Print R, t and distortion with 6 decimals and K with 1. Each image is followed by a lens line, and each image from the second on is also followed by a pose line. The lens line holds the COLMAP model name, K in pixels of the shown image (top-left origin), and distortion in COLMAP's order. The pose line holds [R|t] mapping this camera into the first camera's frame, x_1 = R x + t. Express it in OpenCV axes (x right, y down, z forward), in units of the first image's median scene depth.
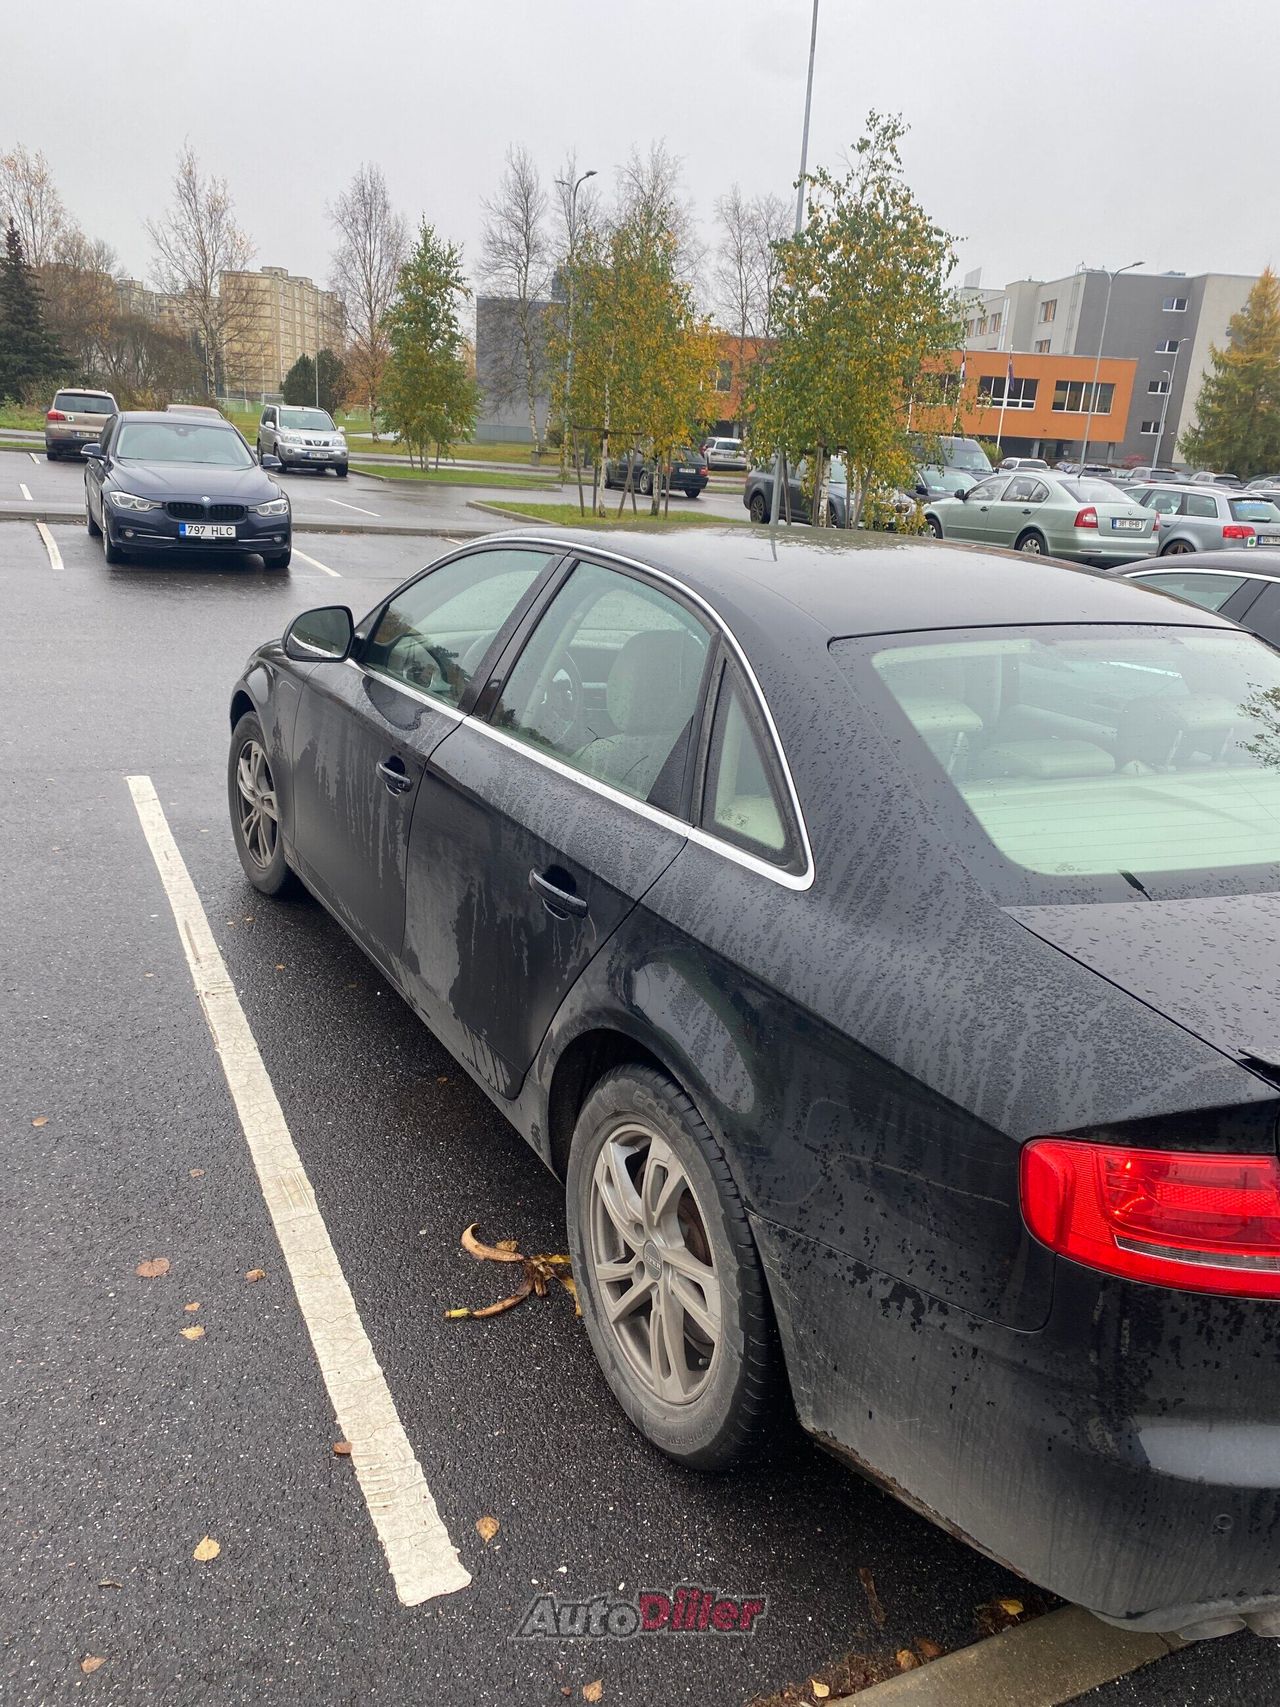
lens RADIAL K [[1270.7, 0, 640.0], [0, 1270.7, 853.5], [0, 0, 1]] dist [0.074472, -0.063893]
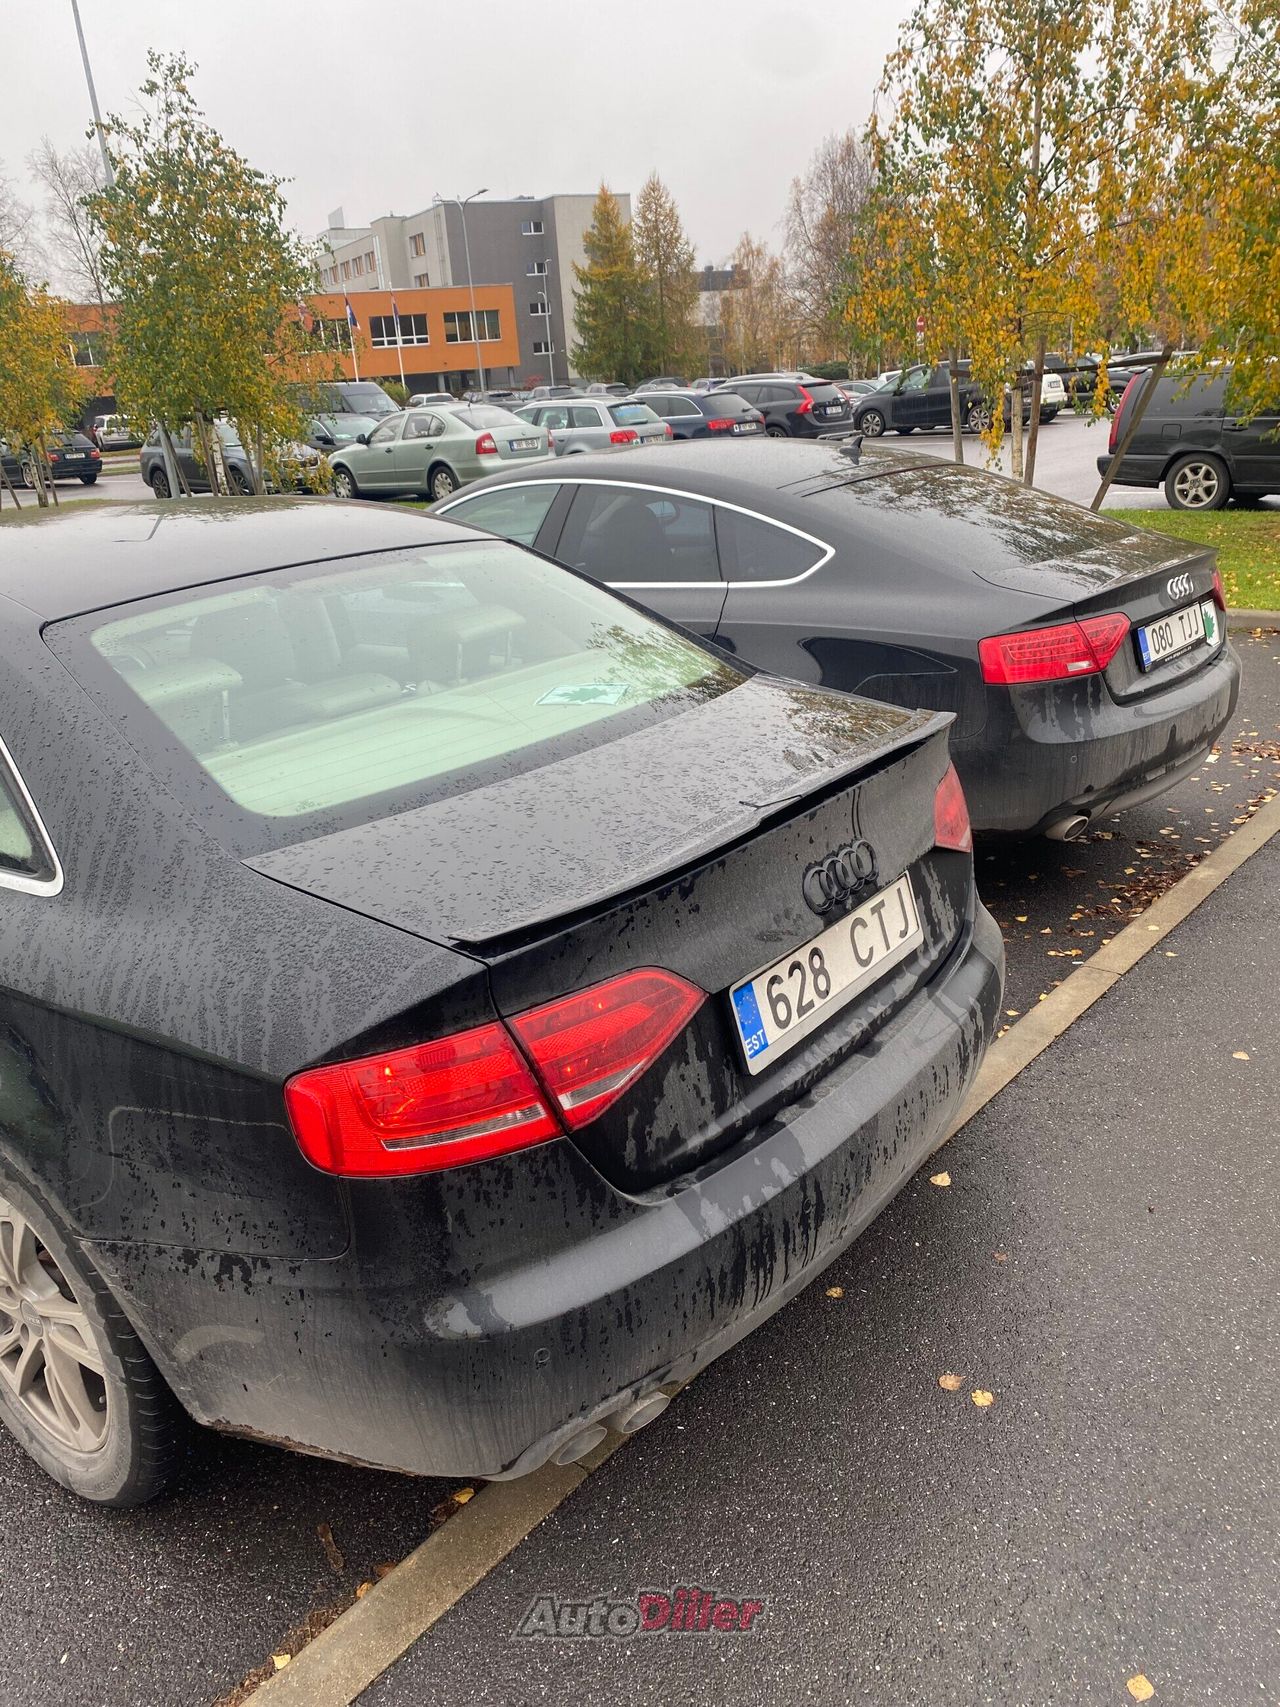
lens RADIAL K [[1283.6, 0, 640.0], [0, 1283.6, 853.5], [0, 0, 1]] dist [0.035800, -0.003812]
pose [[0.908020, -0.260854, 0.327804, 0.196597], [0.249348, 0.965311, 0.077463, 0.030255], [-0.336639, 0.011400, 0.941565, -0.041512]]
